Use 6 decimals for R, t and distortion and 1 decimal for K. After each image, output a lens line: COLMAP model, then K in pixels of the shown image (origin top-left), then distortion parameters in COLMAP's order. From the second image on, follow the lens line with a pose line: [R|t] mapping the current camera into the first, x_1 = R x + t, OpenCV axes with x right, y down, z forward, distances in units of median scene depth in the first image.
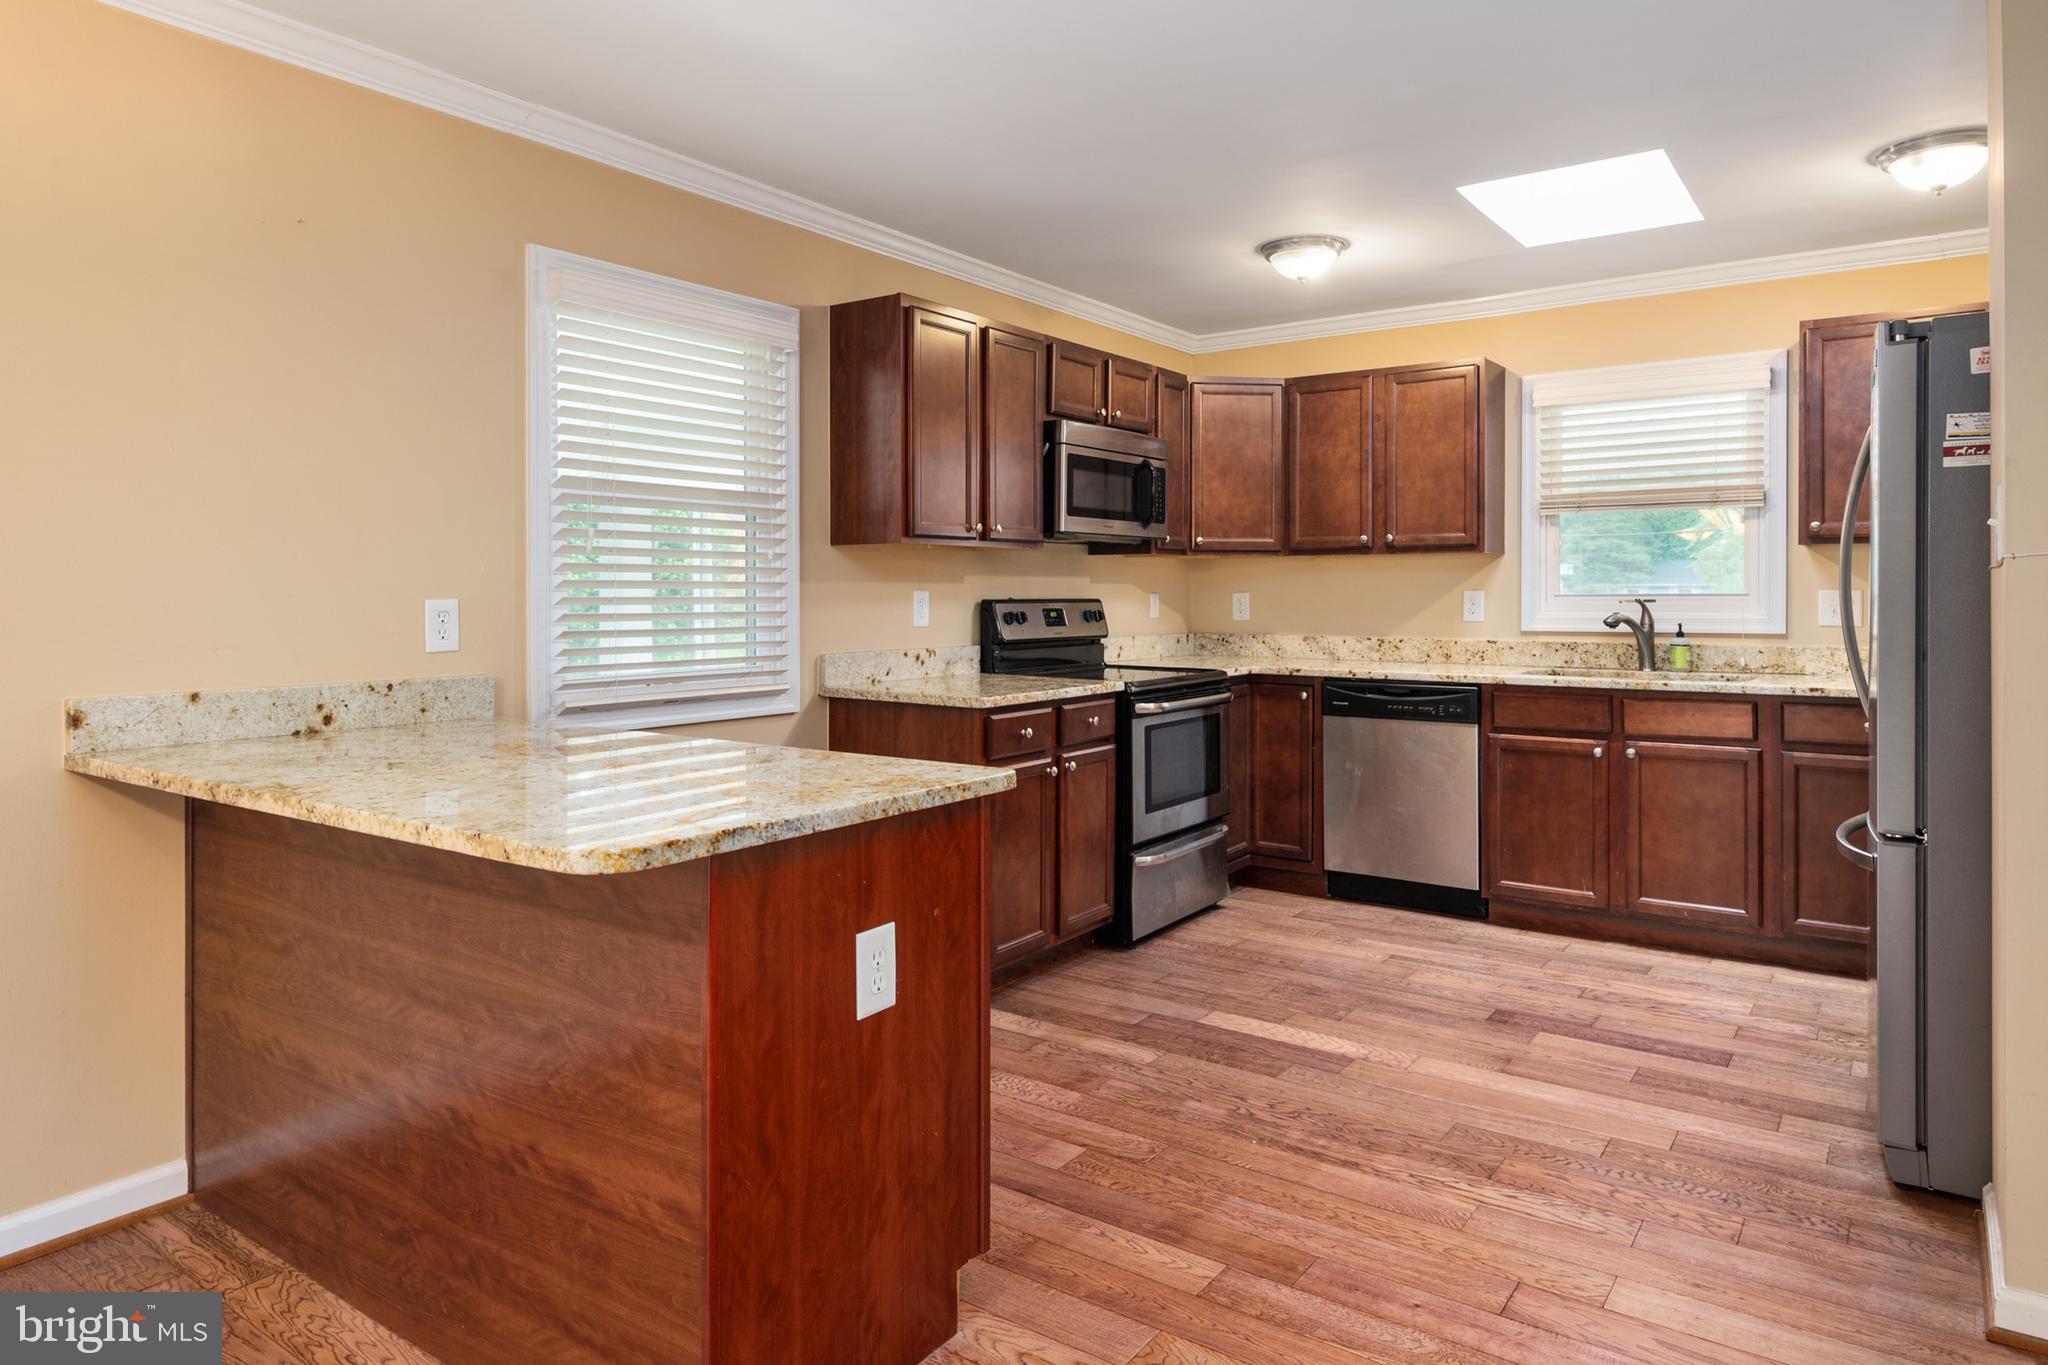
lens RADIAL K [[1270.4, 0, 1035.0], [0, 1270.4, 596.2], [0, 0, 1]] dist [0.028438, -0.020569]
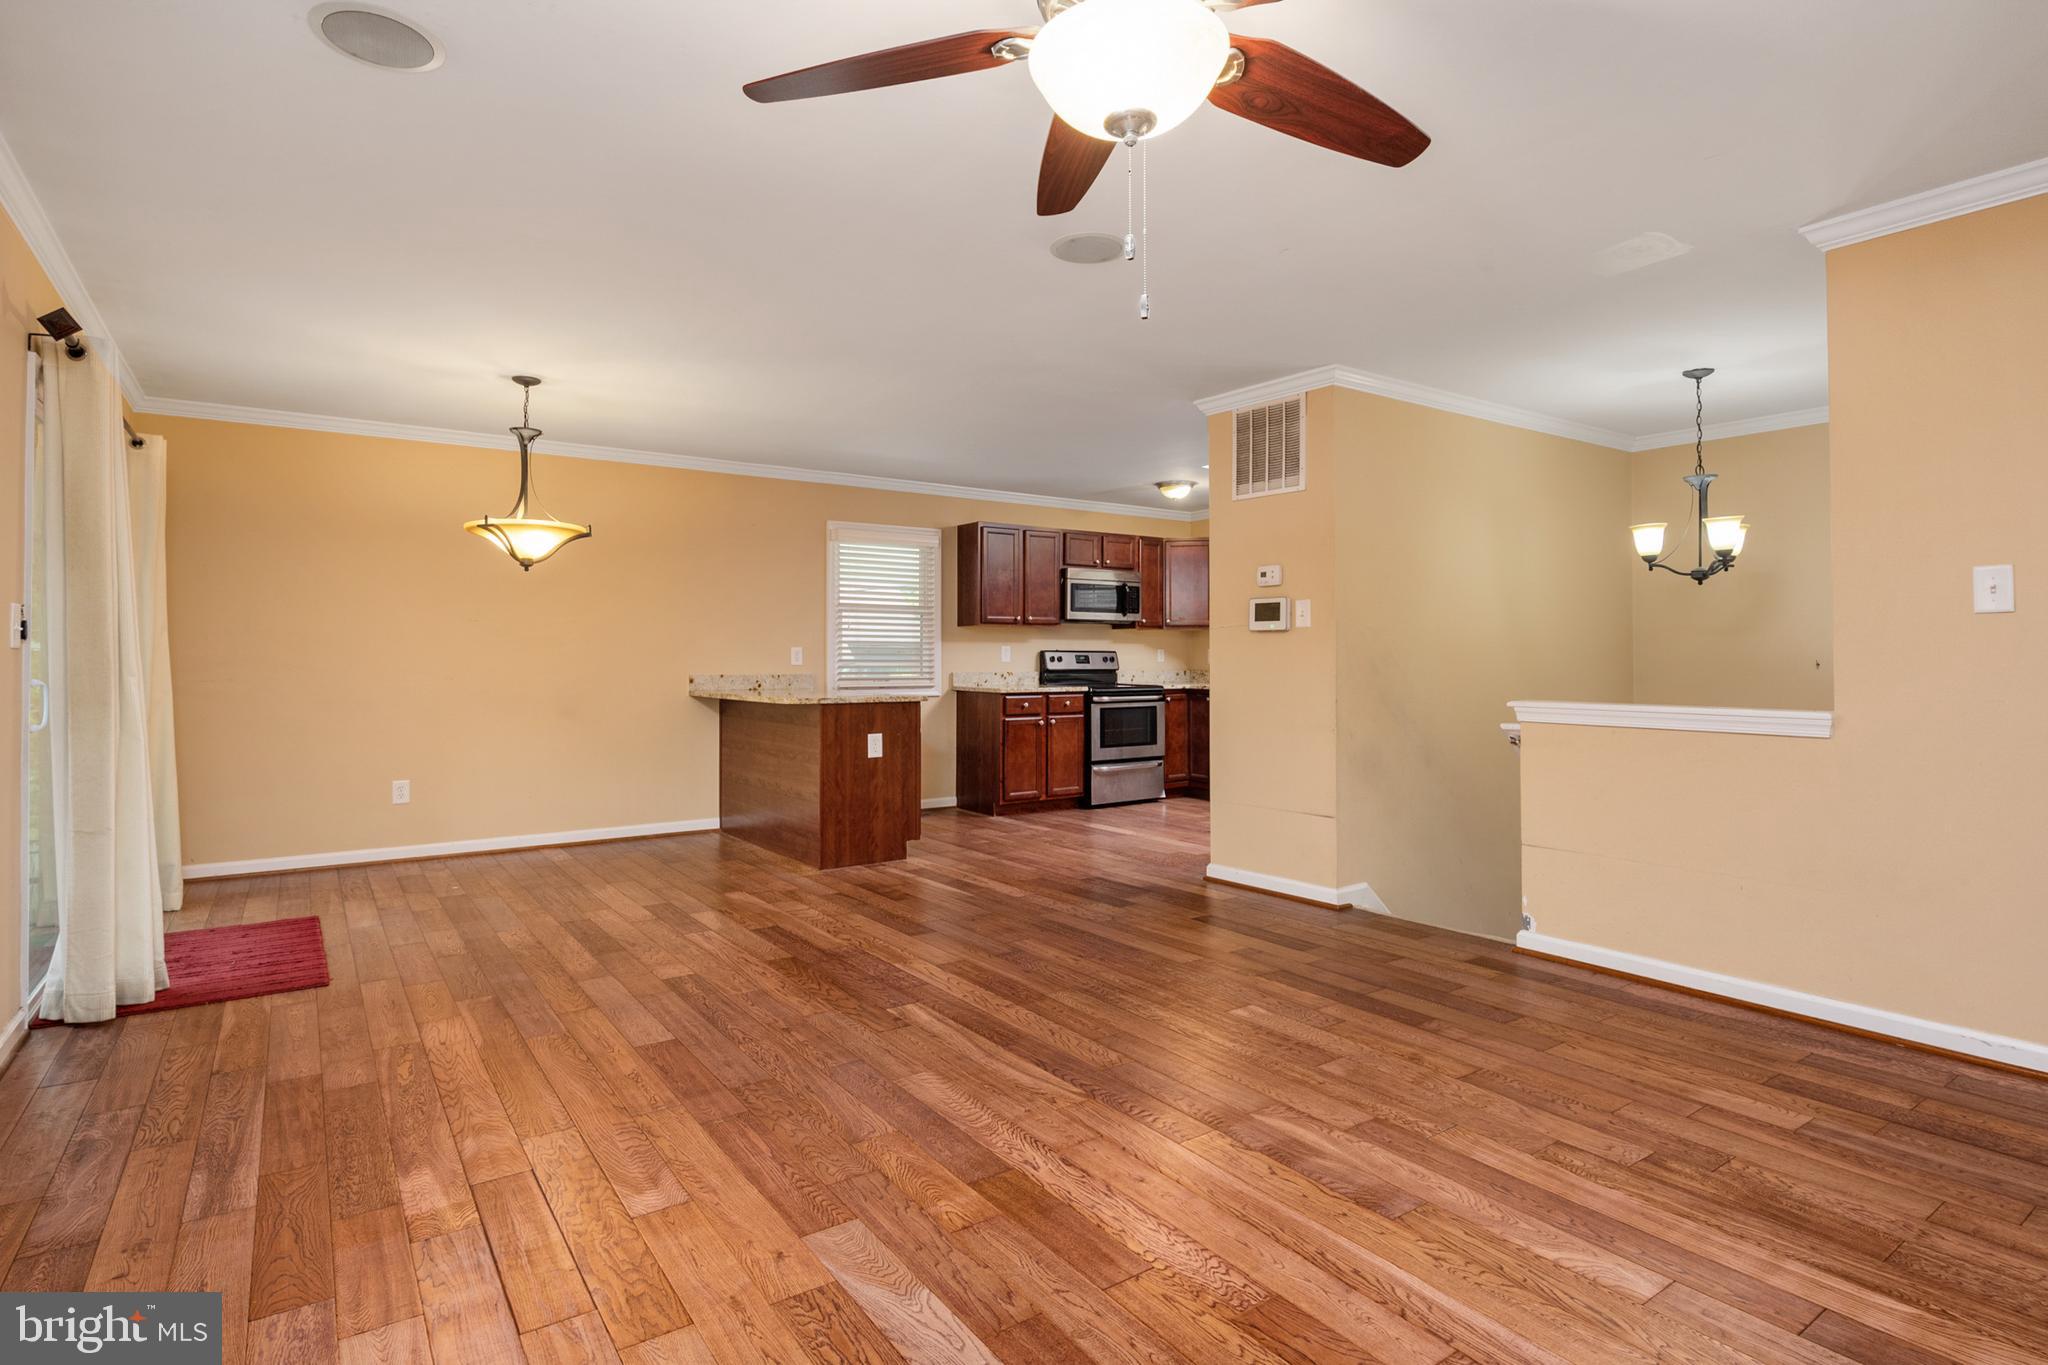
lens RADIAL K [[1047.4, 0, 1025.2], [0, 1047.4, 655.2], [0, 0, 1]] dist [0.004961, -0.004412]
pose [[0.942585, 0.000179, -0.333967, 0.569865], [-0.002783, 0.999969, -0.007319, 0.025593], [0.333956, 0.007828, 0.942556, -0.745217]]
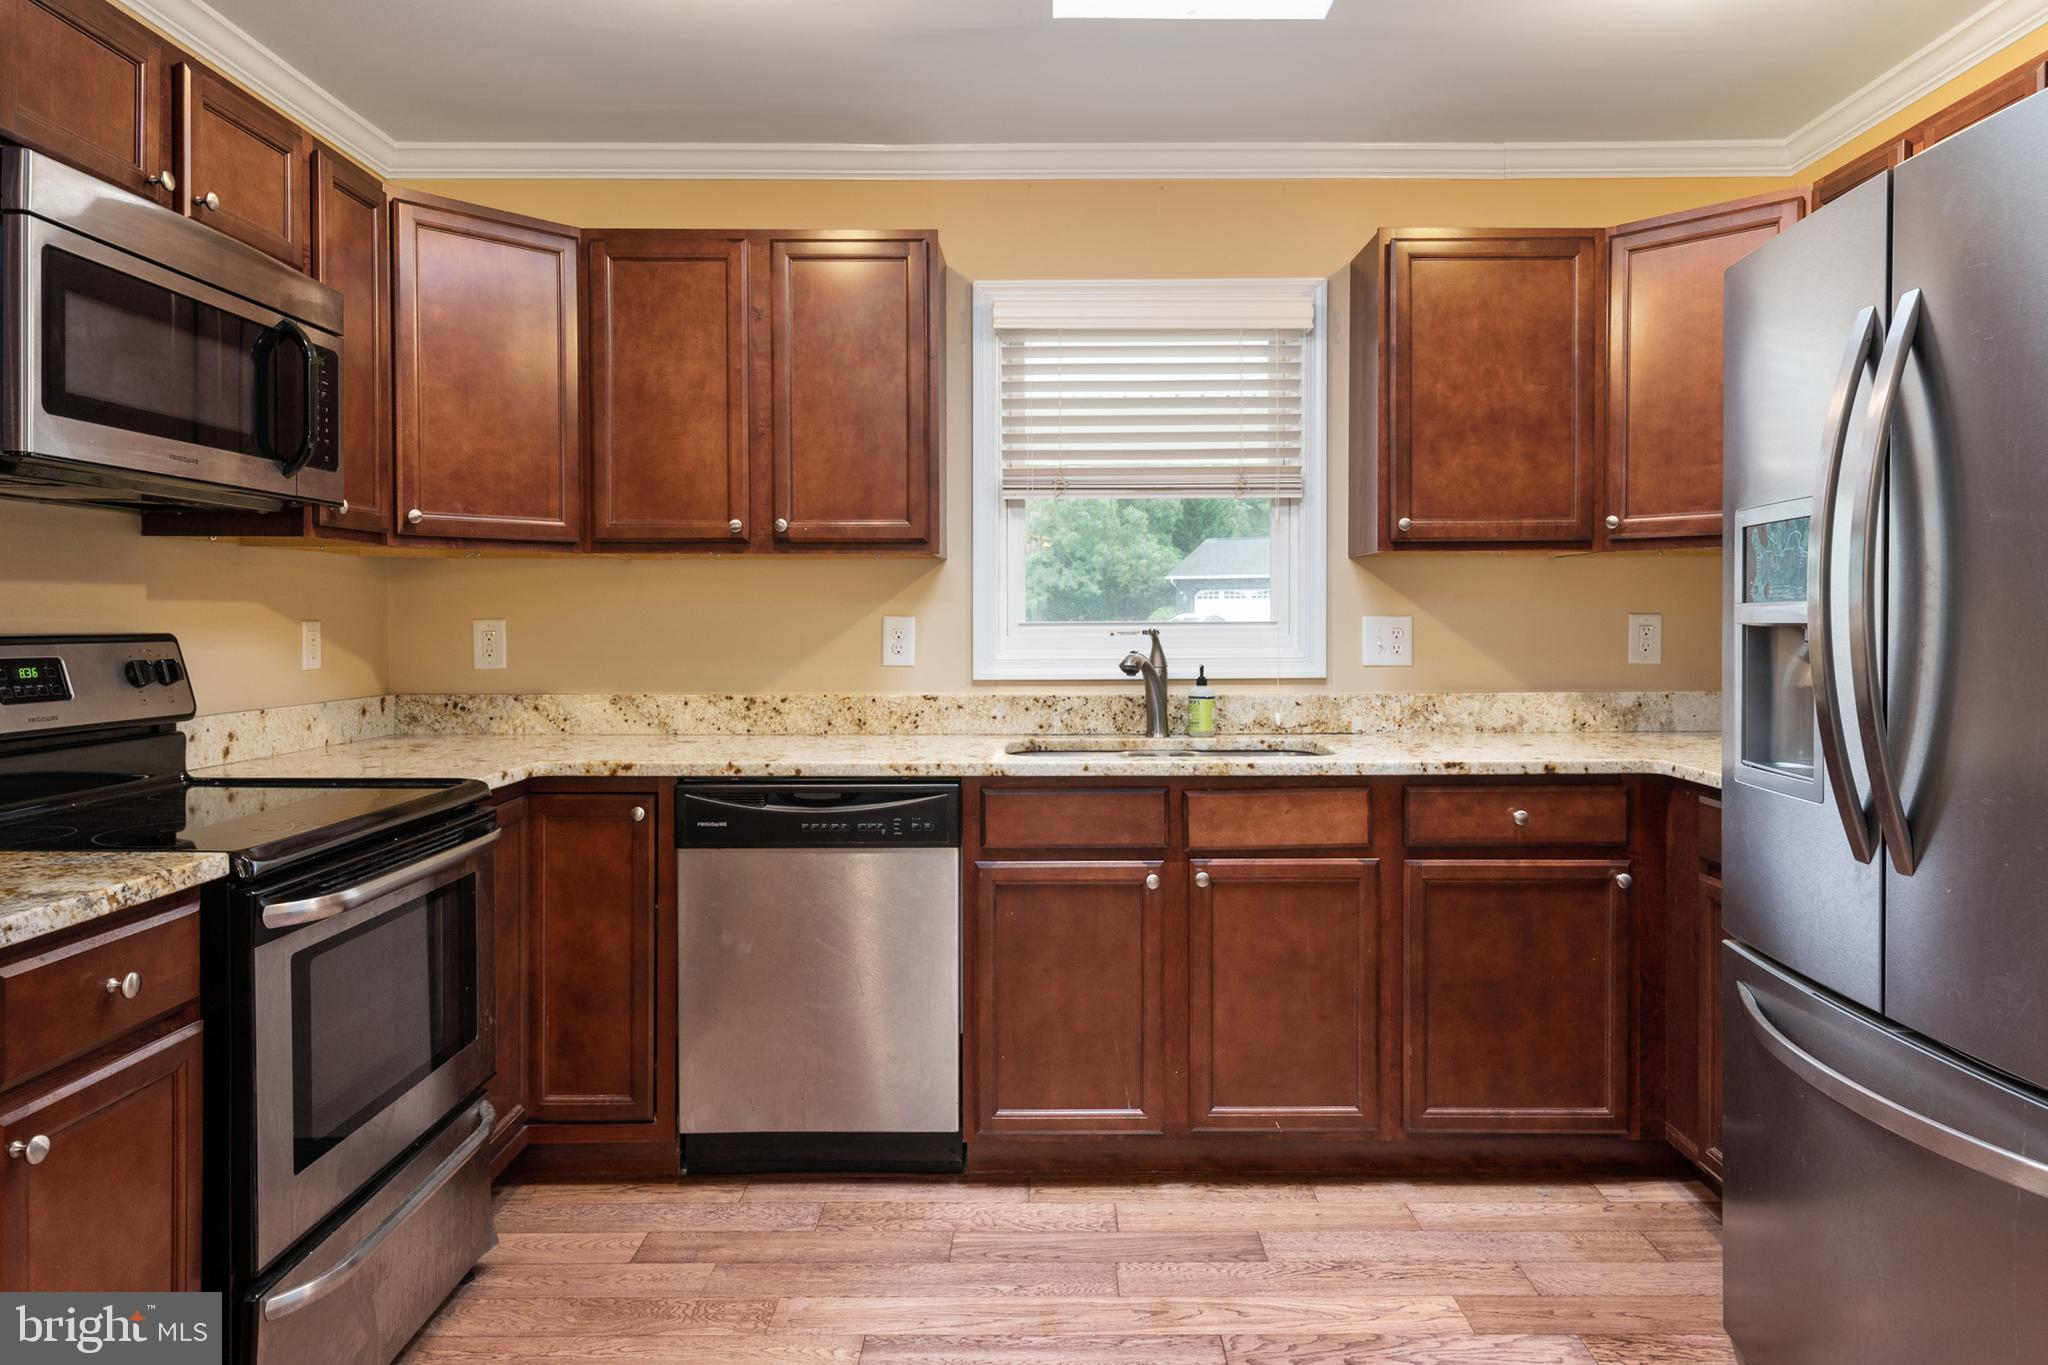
lens RADIAL K [[1270.4, 0, 1043.1], [0, 1270.4, 639.8], [0, 0, 1]] dist [0.028438, -0.020569]
pose [[0.814791, -0.008788, 0.579689, 0.046983], [0.001526, 0.999914, 0.013014, -0.001315], [-0.579753, -0.009719, 0.814734, 0.541683]]
